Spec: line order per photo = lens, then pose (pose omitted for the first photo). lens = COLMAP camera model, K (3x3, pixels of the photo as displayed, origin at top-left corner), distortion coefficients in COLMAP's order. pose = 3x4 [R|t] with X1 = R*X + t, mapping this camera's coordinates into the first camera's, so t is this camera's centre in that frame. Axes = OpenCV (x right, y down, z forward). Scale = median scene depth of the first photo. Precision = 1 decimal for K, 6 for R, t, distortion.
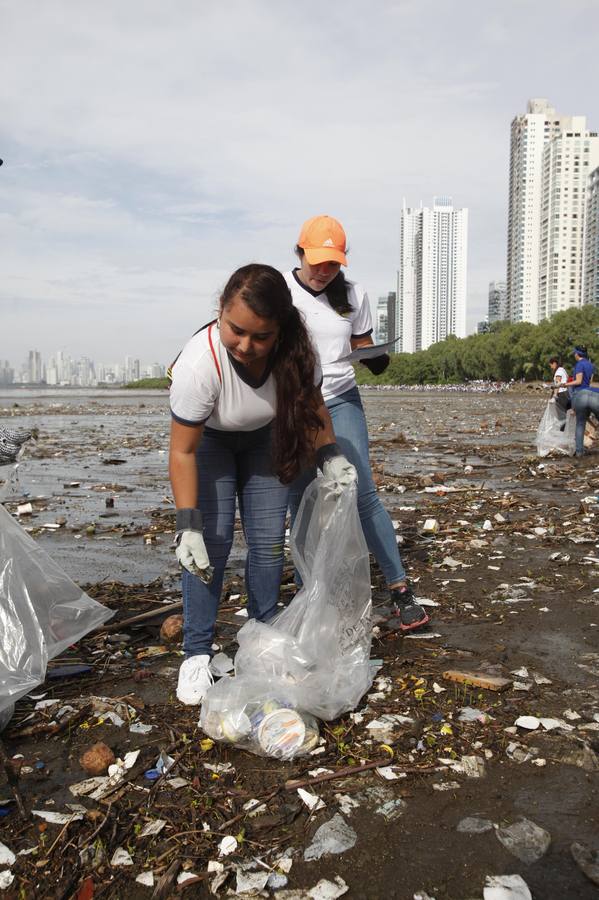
lens RADIAL K [[768.3, 0, 290.6], [0, 768.3, 446.9], [0, 0, 1]] dist [-0.015335, 0.076666]
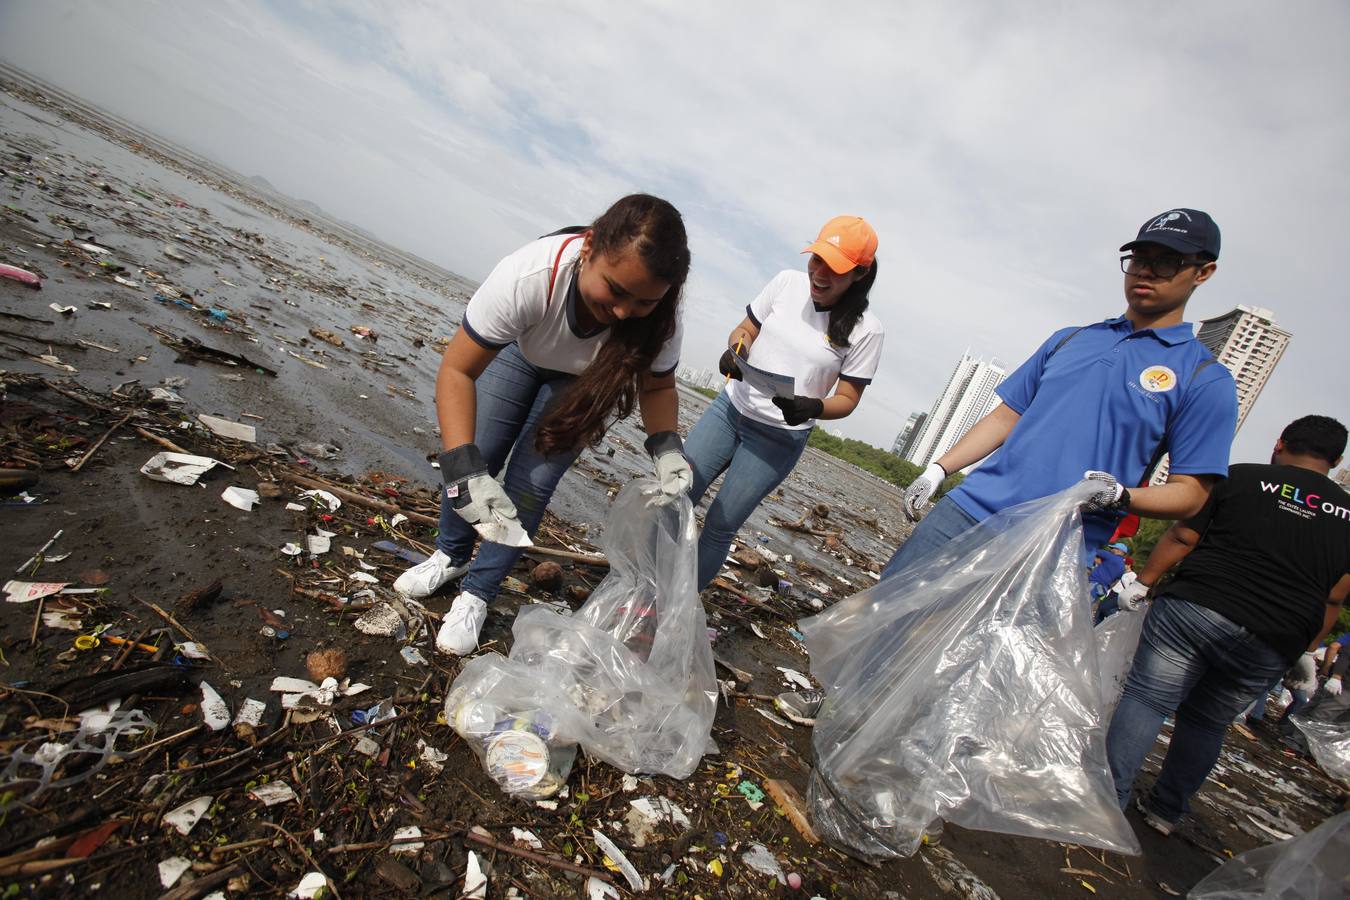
lens RADIAL K [[600.9, 0, 675.0], [0, 600.9, 450.0], [0, 0, 1]] dist [-0.059421, 0.023169]
pose [[0.872500, 0.444454, -0.202987, 0.107382], [-0.448808, 0.893230, 0.026679, 0.006466], [0.193172, 0.067825, 0.978818, 0.419893]]
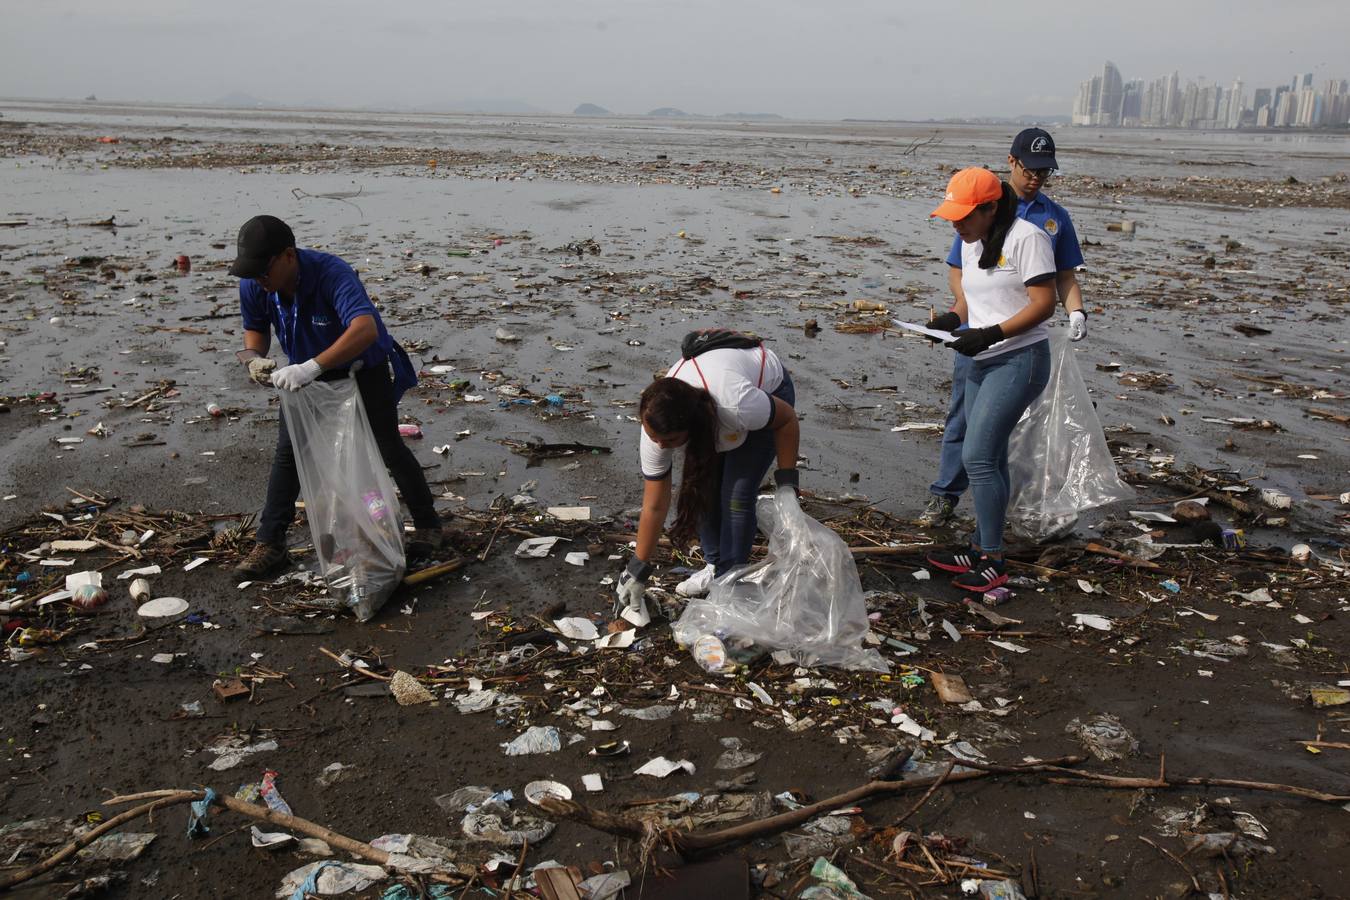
lens RADIAL K [[1407.3, 0, 675.0], [0, 1407.3, 450.0], [0, 0, 1]] dist [0.001725, 0.003571]
pose [[0.658663, 0.205412, -0.723858, 1.559326], [-0.076031, 0.975261, 0.207570, -0.436427], [0.748587, -0.081683, 0.657985, -0.556985]]
